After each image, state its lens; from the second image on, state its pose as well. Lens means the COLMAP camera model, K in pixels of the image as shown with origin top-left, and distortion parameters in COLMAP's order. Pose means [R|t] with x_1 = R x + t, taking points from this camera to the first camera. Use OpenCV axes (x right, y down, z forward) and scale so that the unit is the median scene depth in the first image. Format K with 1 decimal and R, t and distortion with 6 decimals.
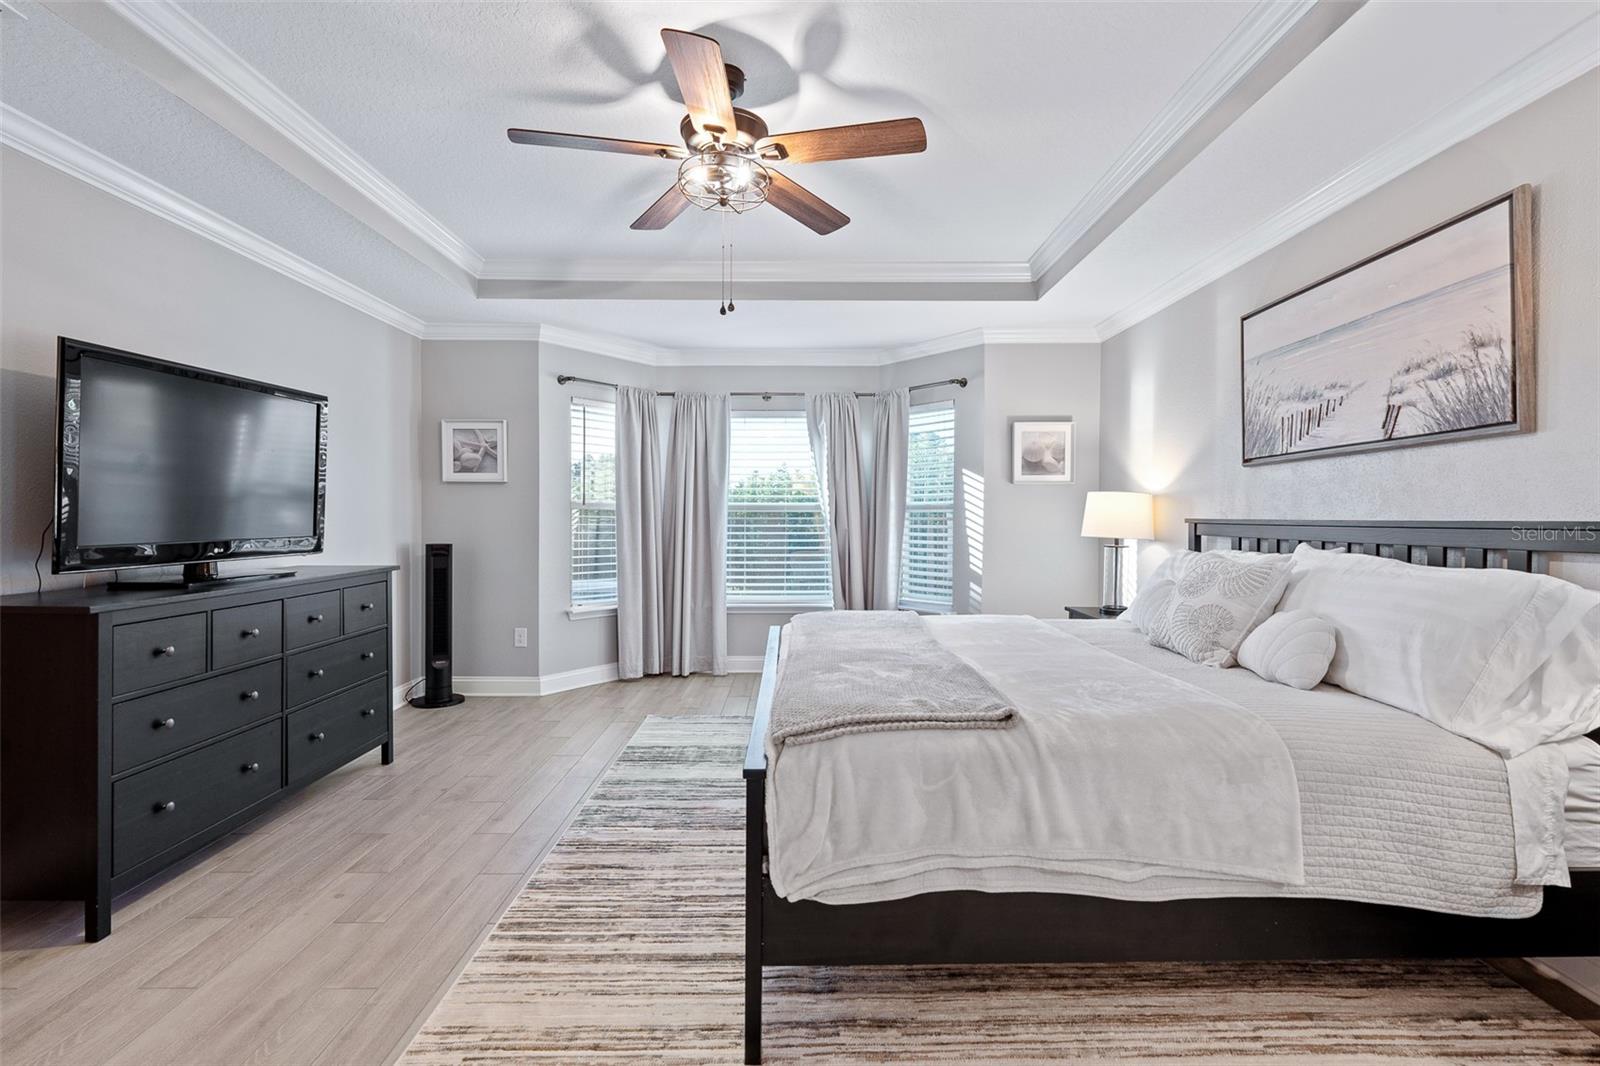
lens RADIAL K [[736.6, 0, 806.8], [0, 736.6, 533.3], [0, 0, 1]] dist [-0.002413, 0.000171]
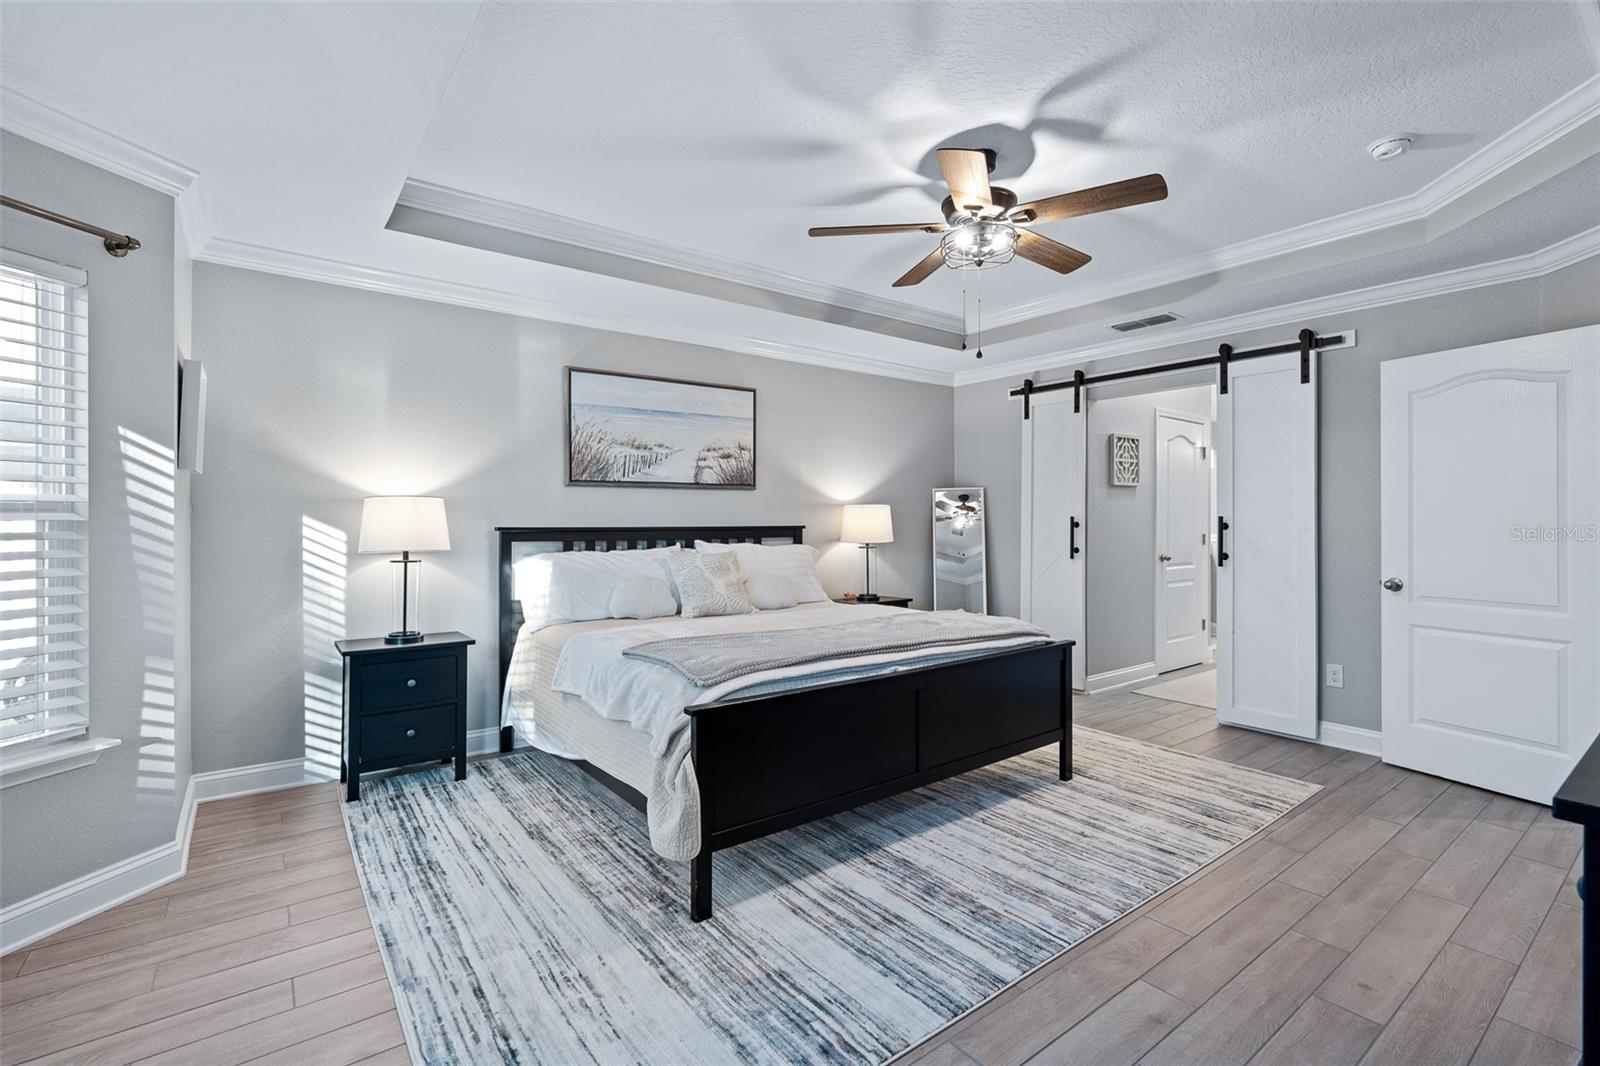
lens RADIAL K [[726.6, 0, 805.7], [0, 726.6, 520.9], [0, 0, 1]] dist [0.002945, 0.000360]
pose [[-0.592928, 0.003093, 0.805250, -0.745079], [0.020045, 0.999739, 0.010919, -0.040003], [-0.805006, 0.022616, -0.592835, 1.611834]]
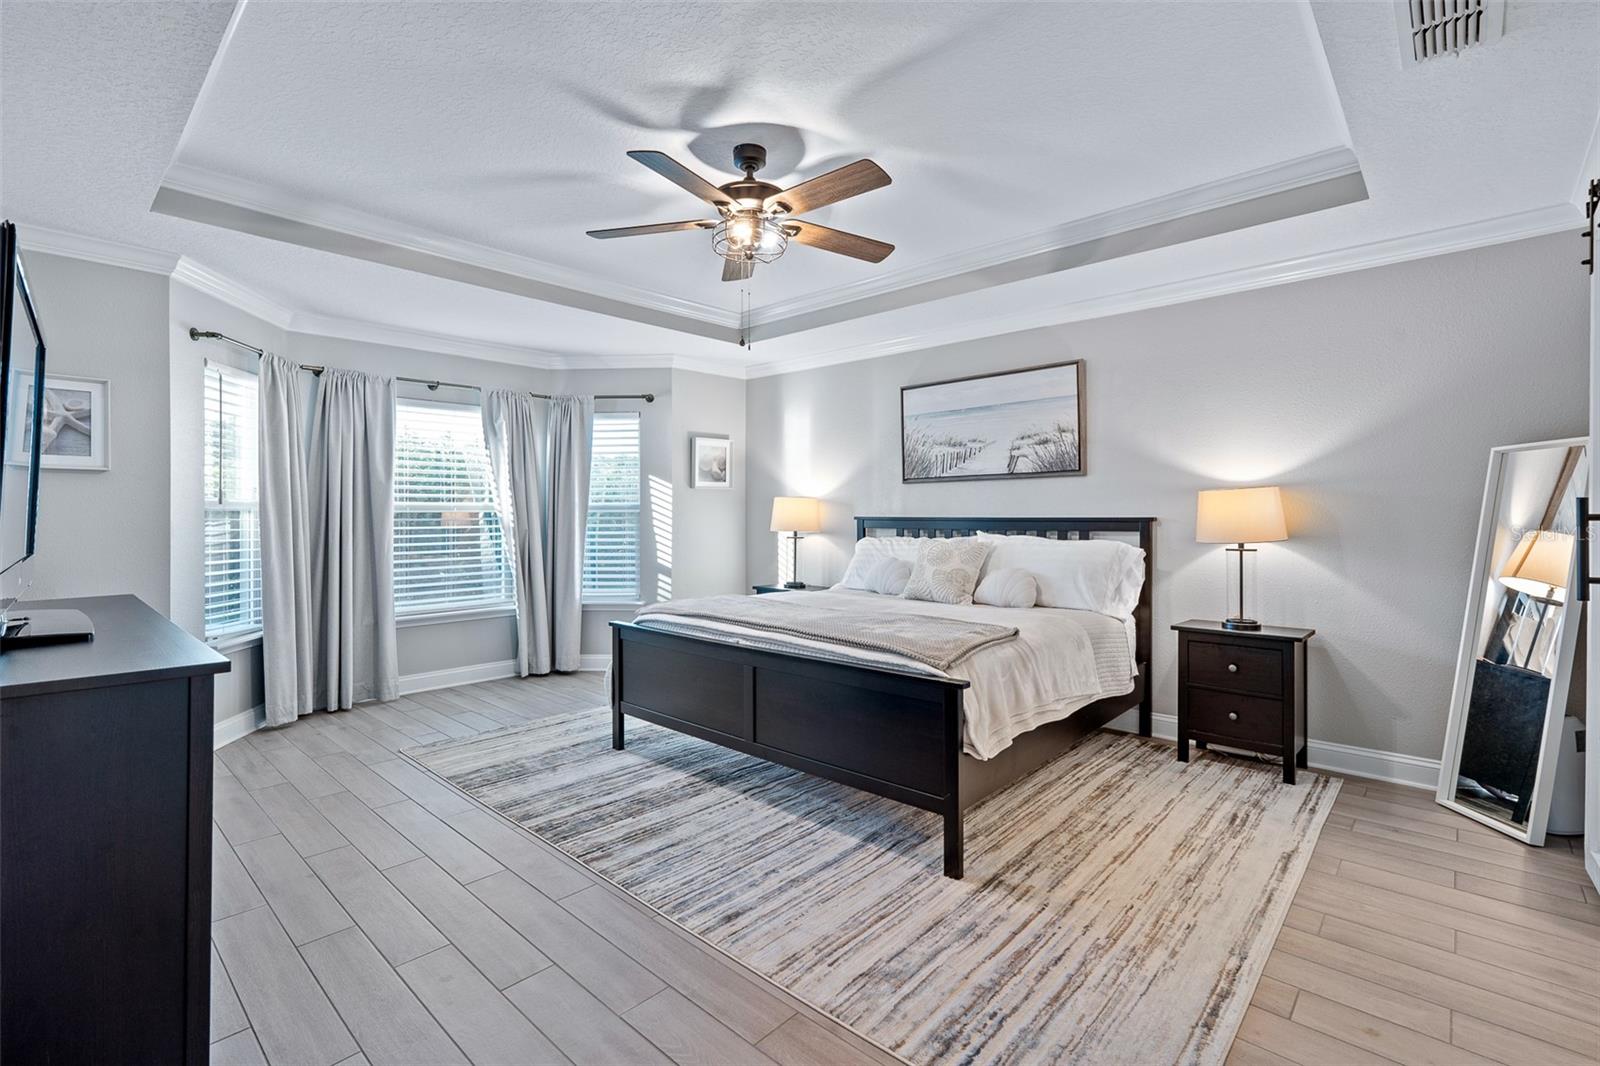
lens RADIAL K [[721.0, 0, 805.7], [0, 721.0, 526.1], [0, 0, 1]] dist [-0.003427, 0.000702]
pose [[0.685881, -0.017234, 0.727510, -0.762260], [0.021122, 0.999770, 0.003770, -0.011170], [-0.727407, 0.012780, 0.686087, 0.112321]]
